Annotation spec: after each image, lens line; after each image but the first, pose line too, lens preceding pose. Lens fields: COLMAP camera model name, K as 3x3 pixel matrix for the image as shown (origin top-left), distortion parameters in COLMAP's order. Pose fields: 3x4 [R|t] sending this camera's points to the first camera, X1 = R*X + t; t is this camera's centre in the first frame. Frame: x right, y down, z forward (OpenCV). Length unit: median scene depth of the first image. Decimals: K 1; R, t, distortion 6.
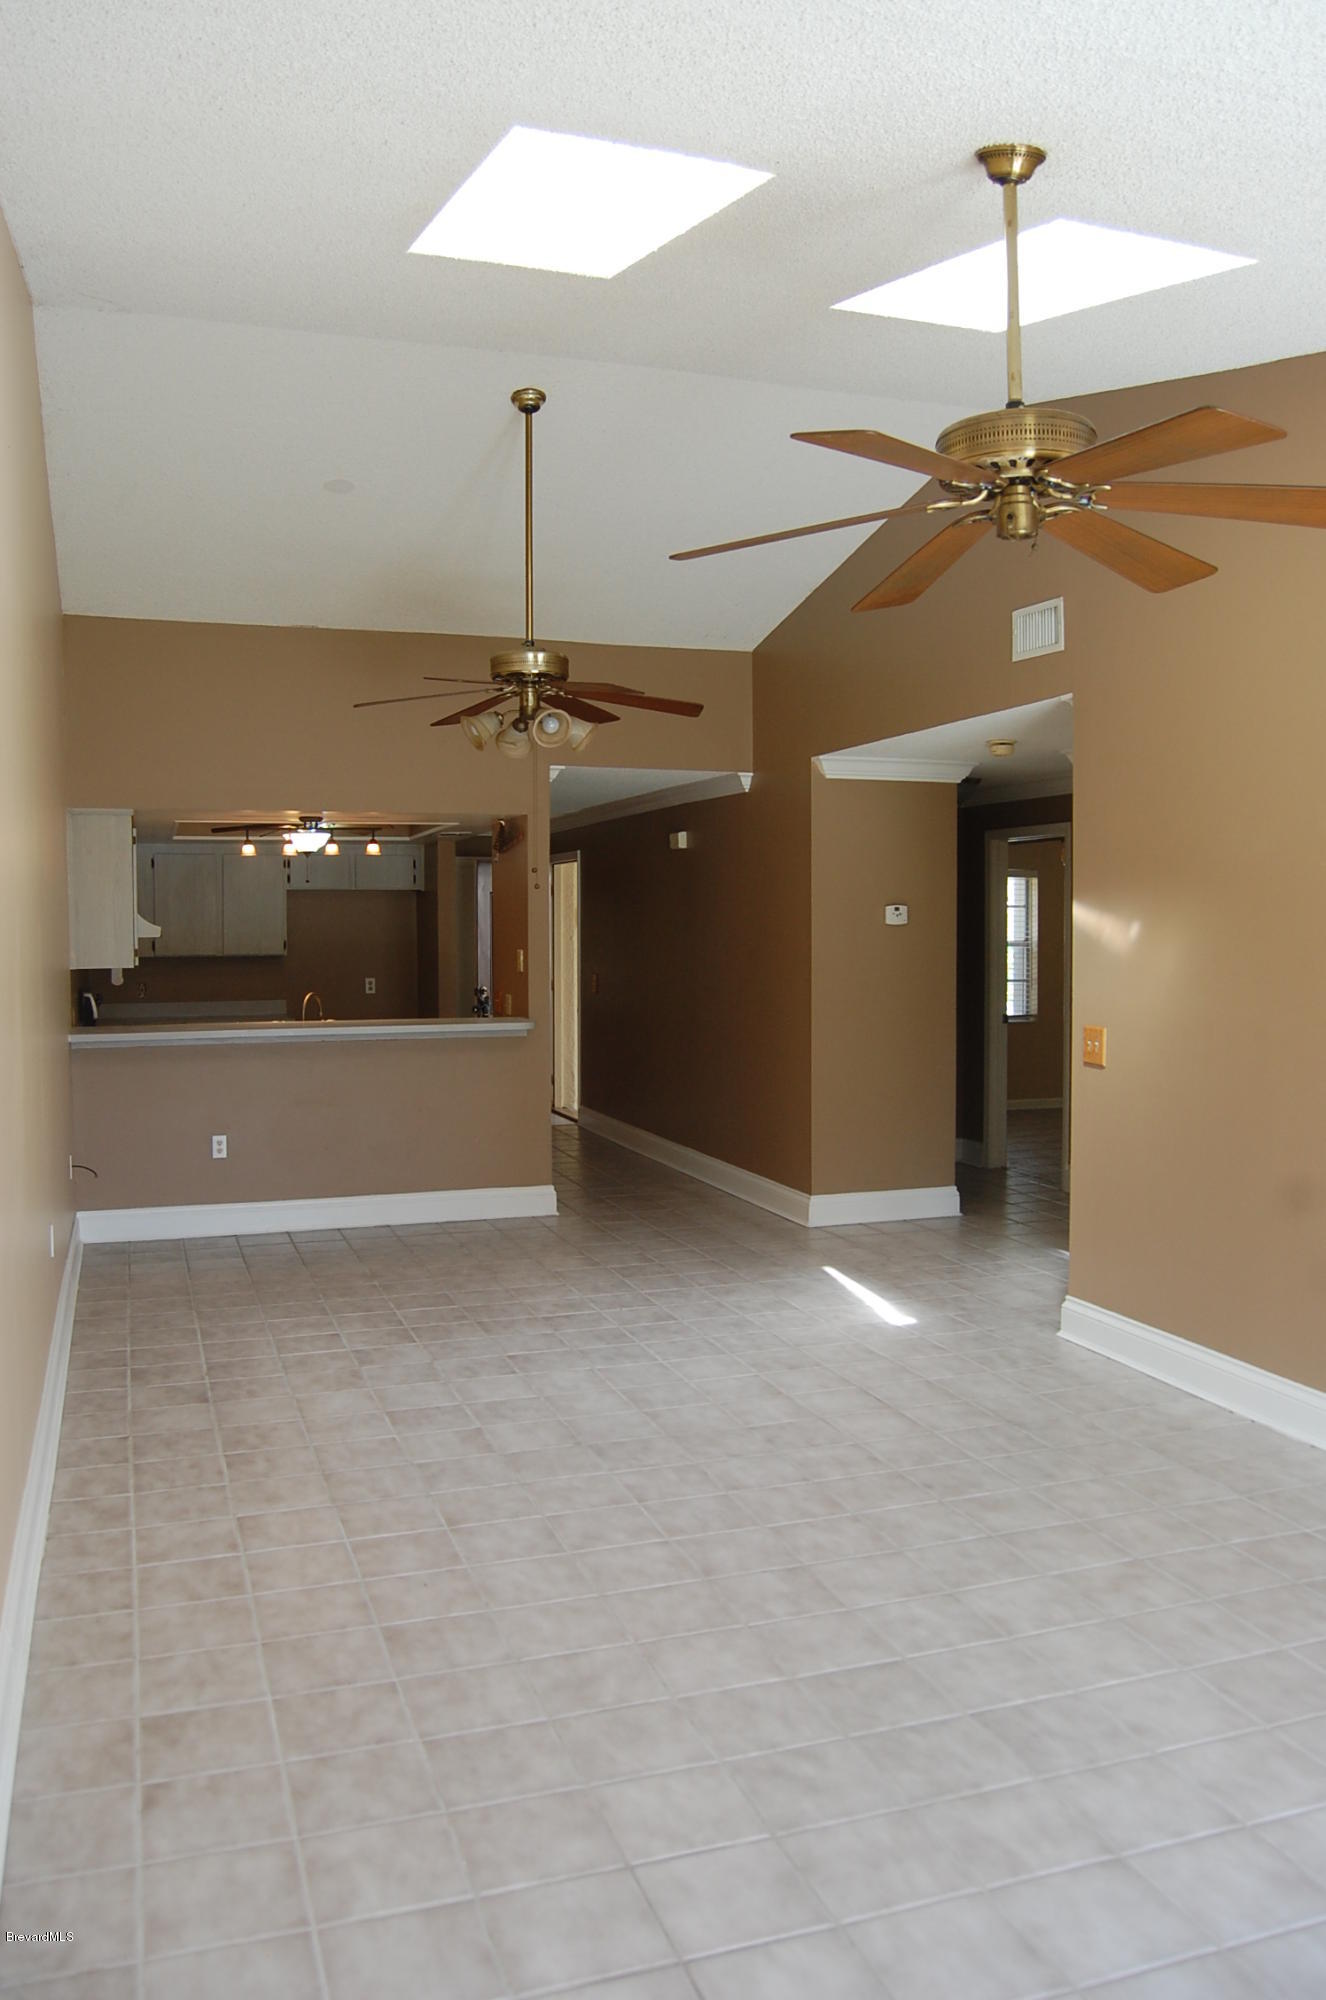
lens RADIAL K [[1573.2, 0, 663.0], [0, 1573.2, 1000.0], [0, 0, 1]] dist [-0.105378, 0.078229]
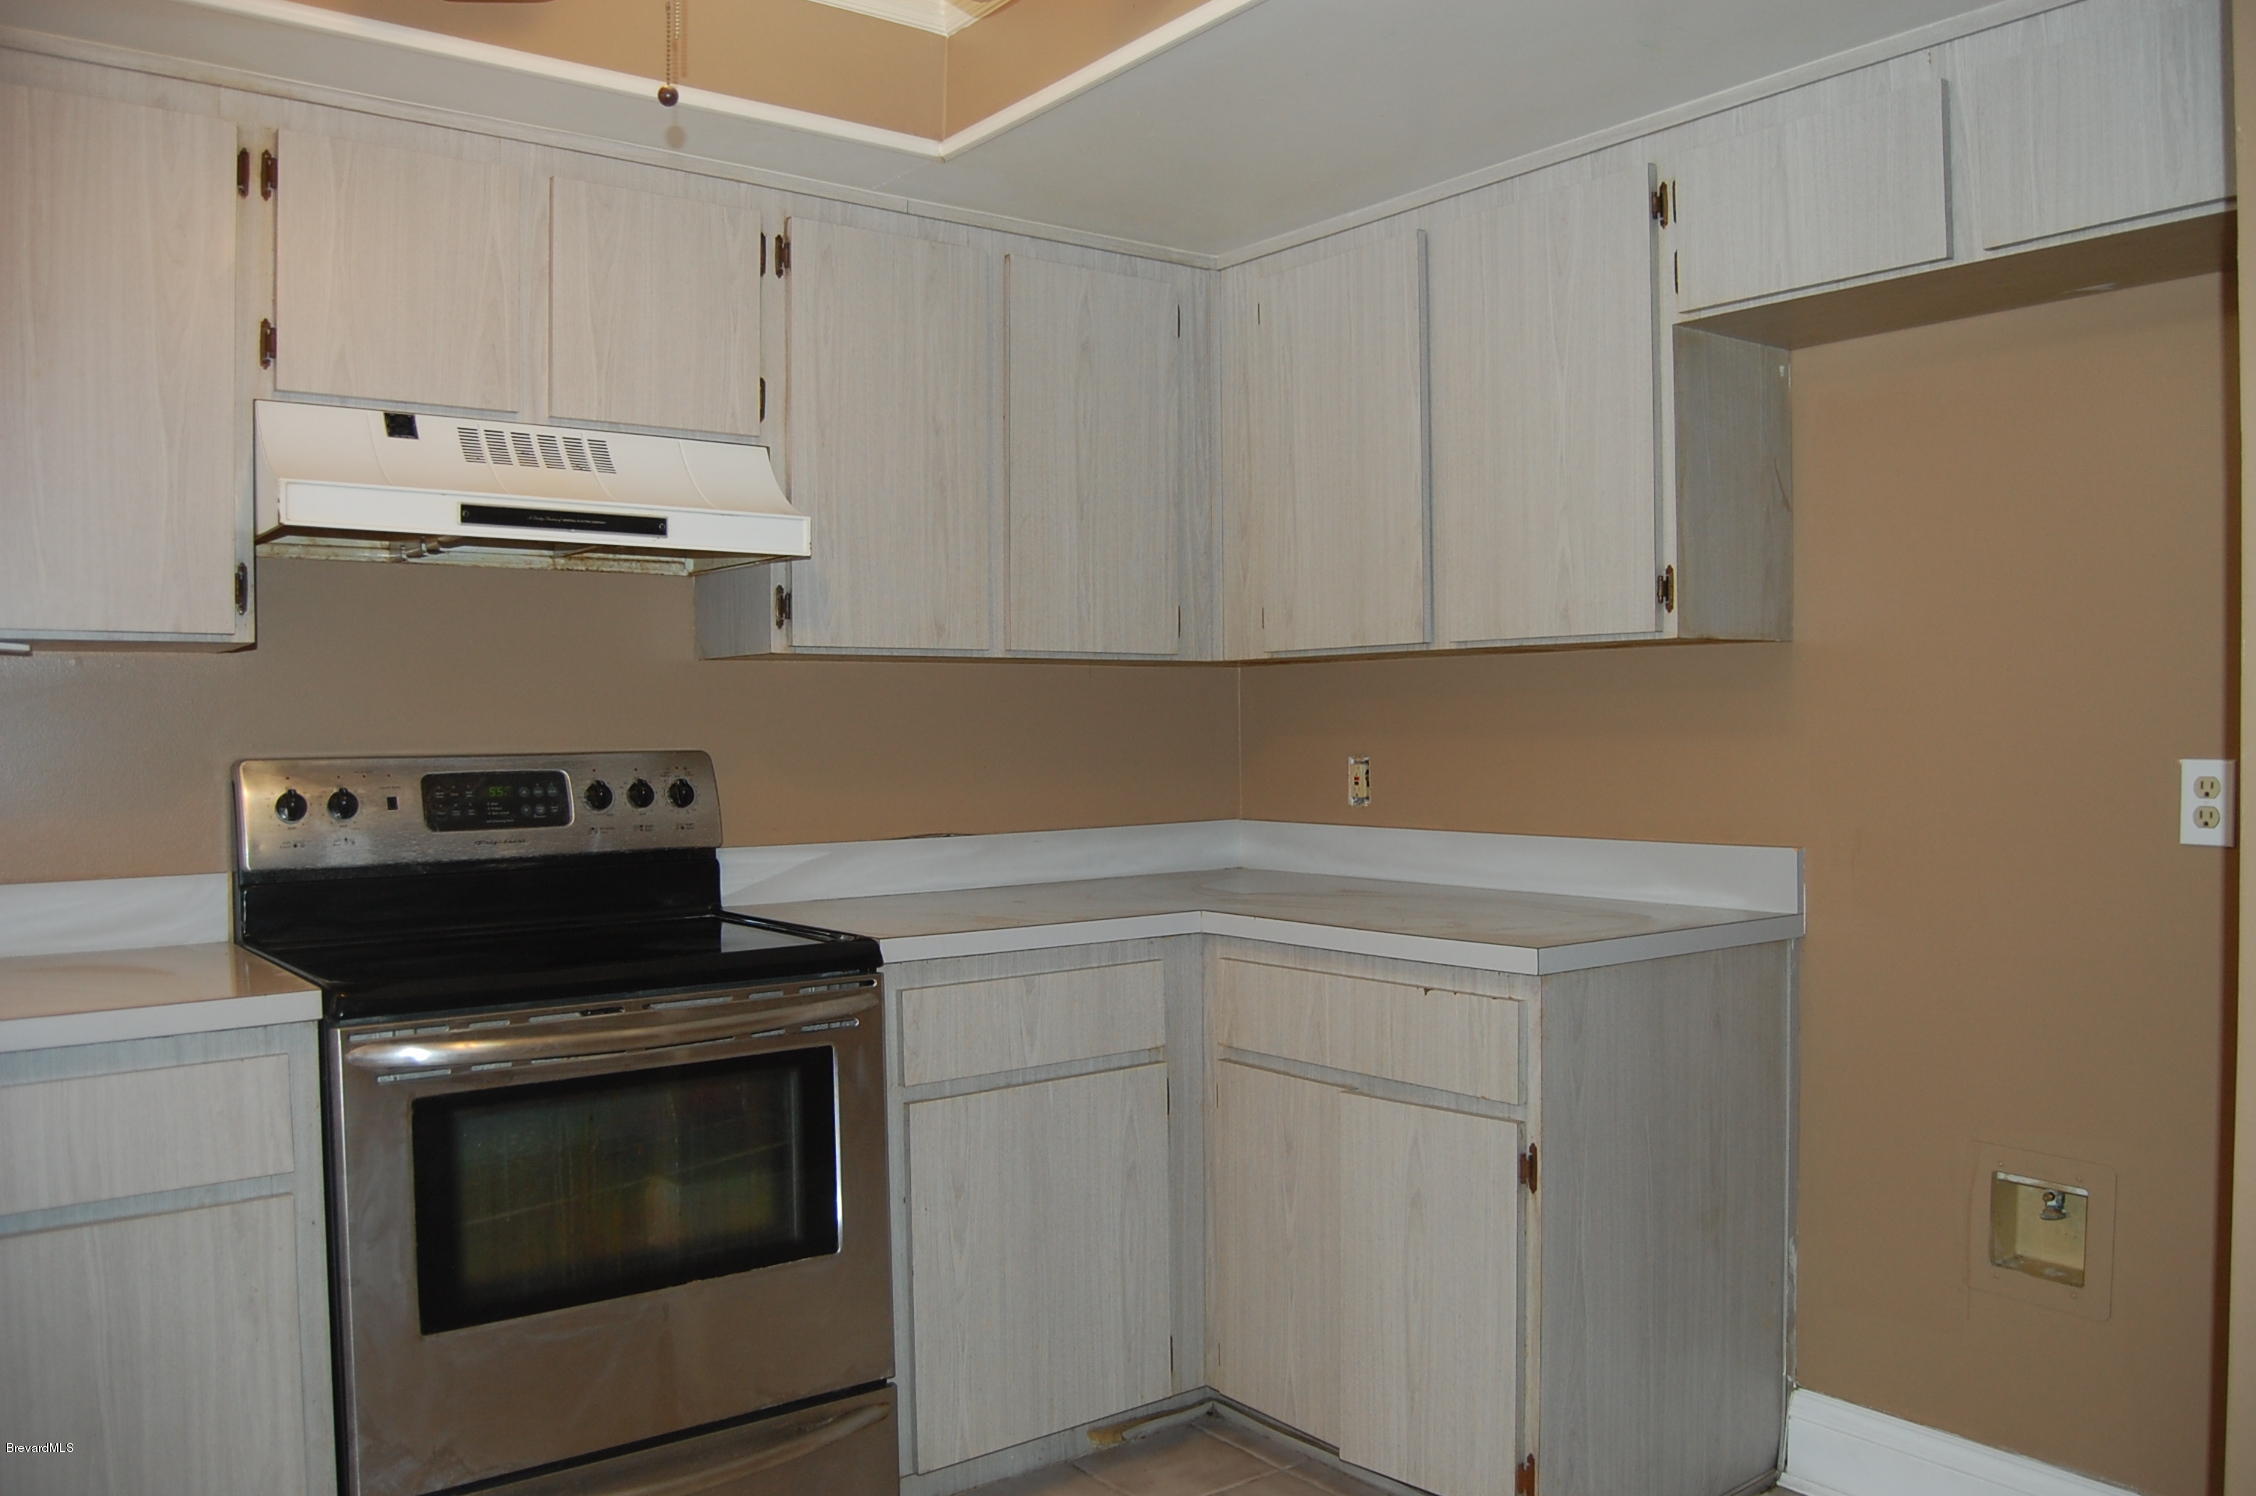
lens RADIAL K [[1774.6, 0, 1128.0], [0, 1774.6, 748.0], [0, 0, 1]] dist [-0.105378, 0.078229]
pose [[0.308319, 0.013977, -0.951180, -0.050985], [-0.040223, 0.999189, 0.001644, -0.014726], [0.950432, 0.037753, 0.308631, 1.141962]]
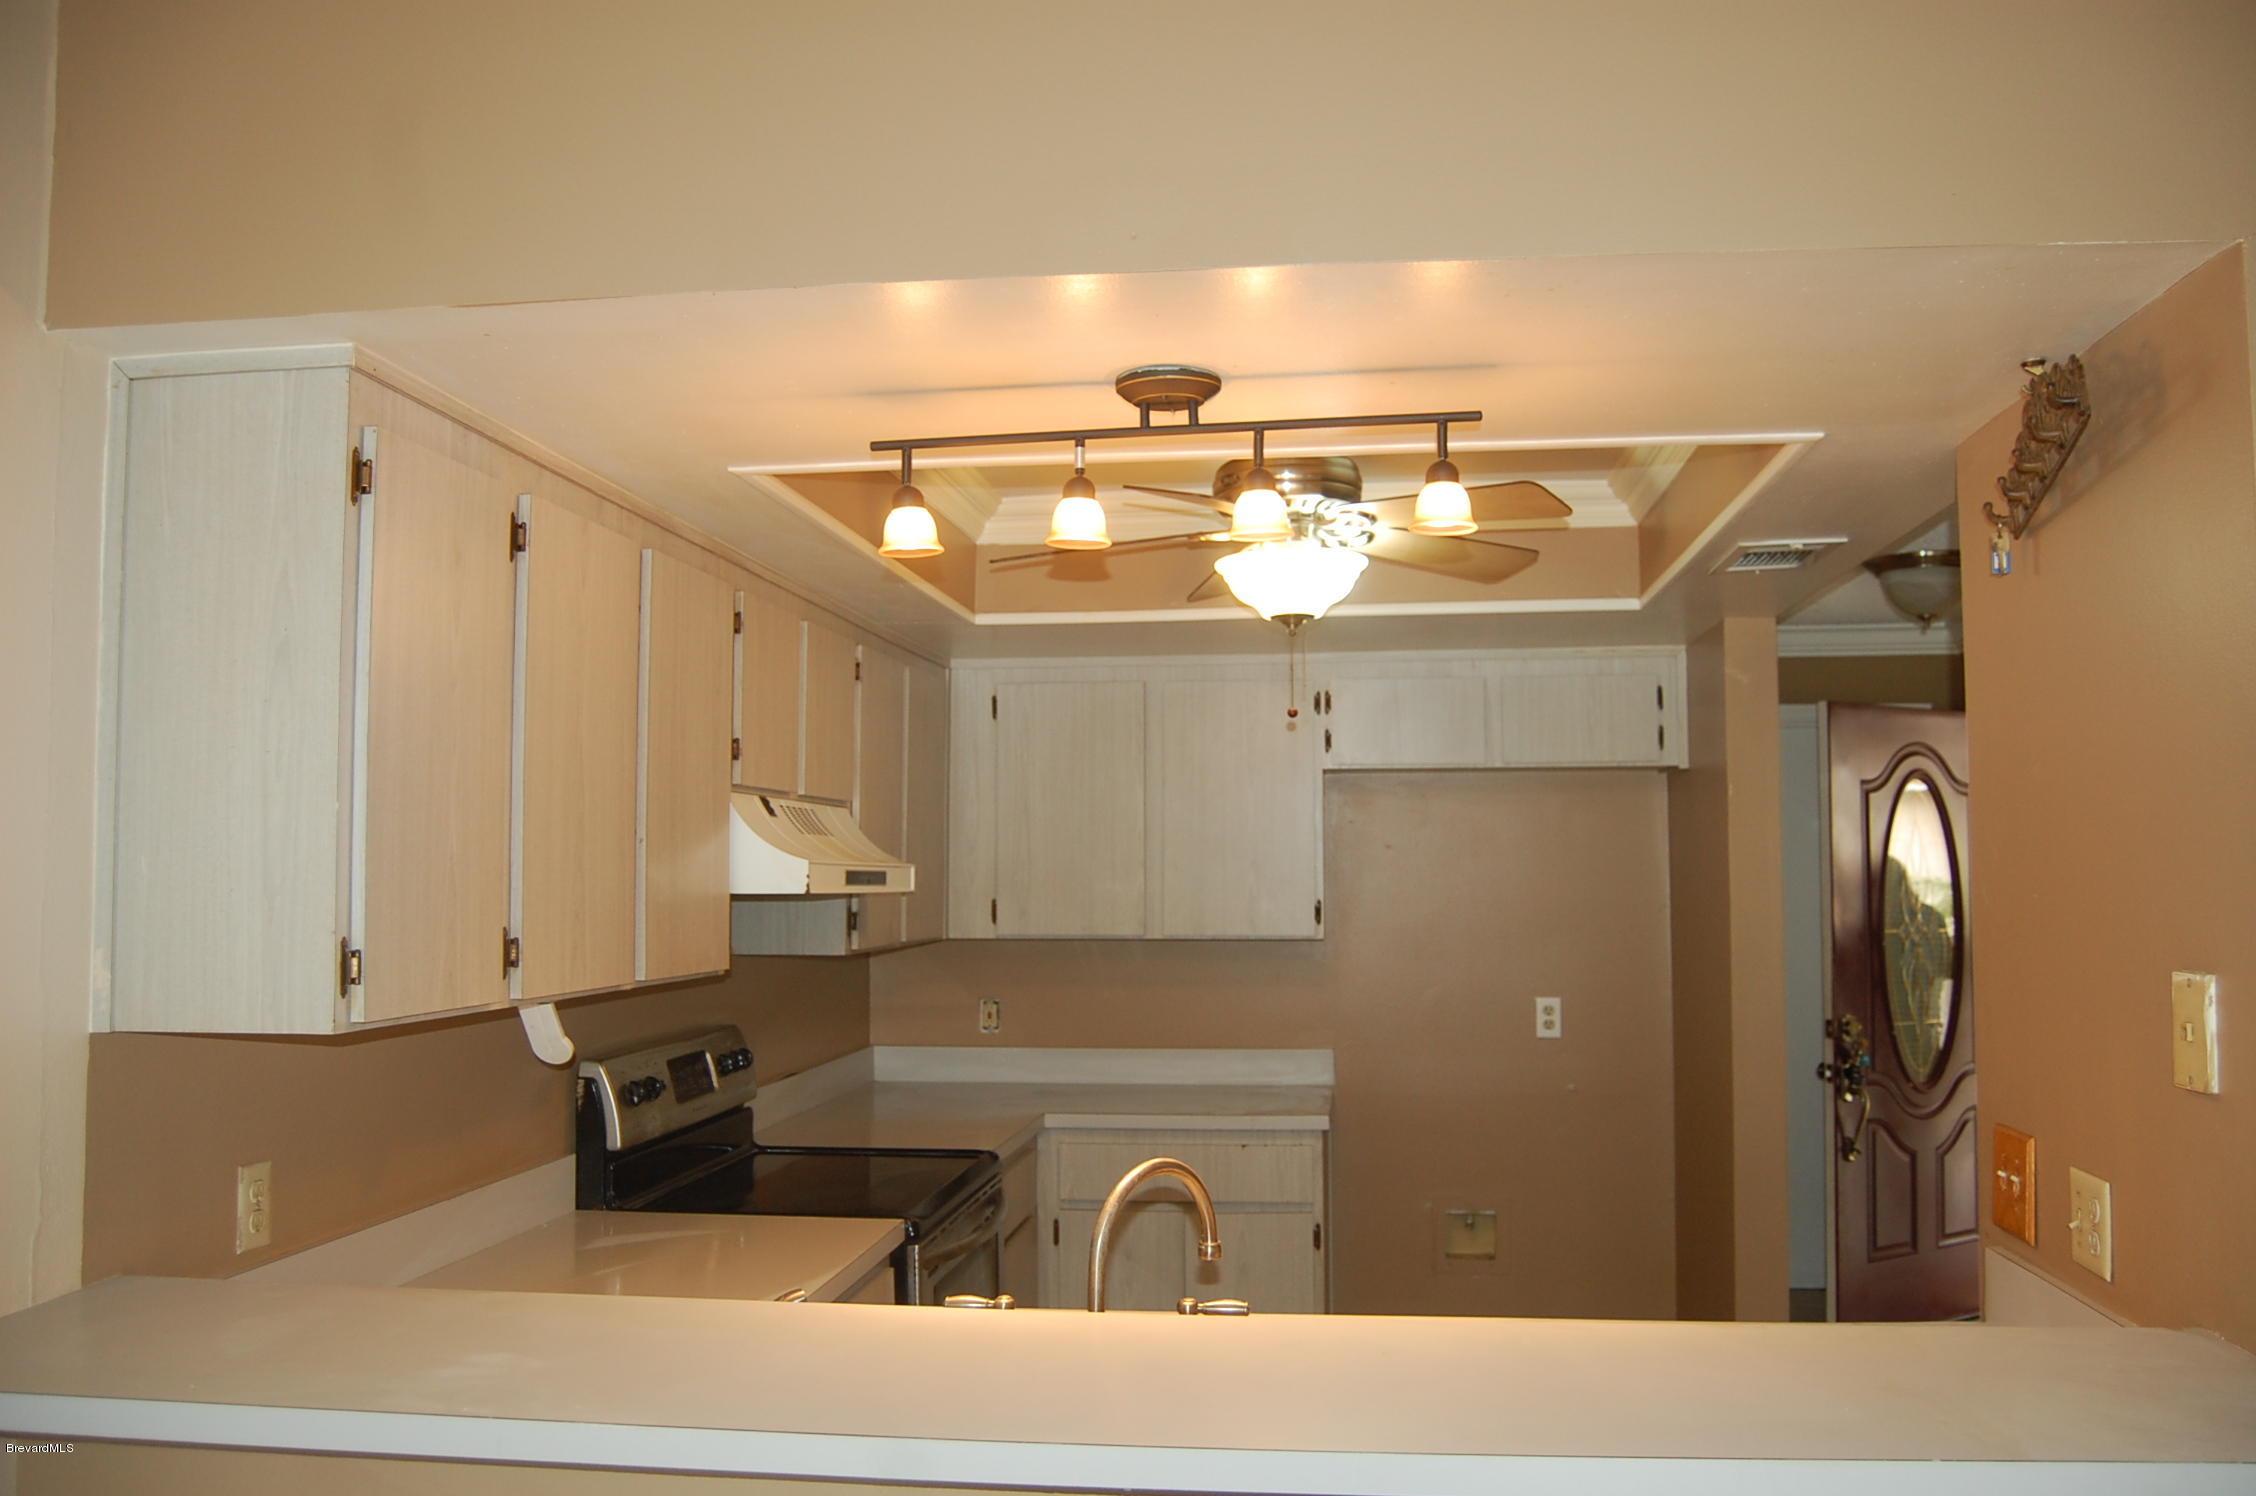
lens RADIAL K [[1774.6, 0, 1128.0], [0, 1774.6, 748.0], [0, 0, 1]] dist [-0.105378, 0.078229]
pose [[0.894558, -0.029515, -0.445977, -0.116184], [-0.022014, 0.993697, -0.109920, -0.034914], [0.446410, 0.108148, 0.888269, 0.779126]]
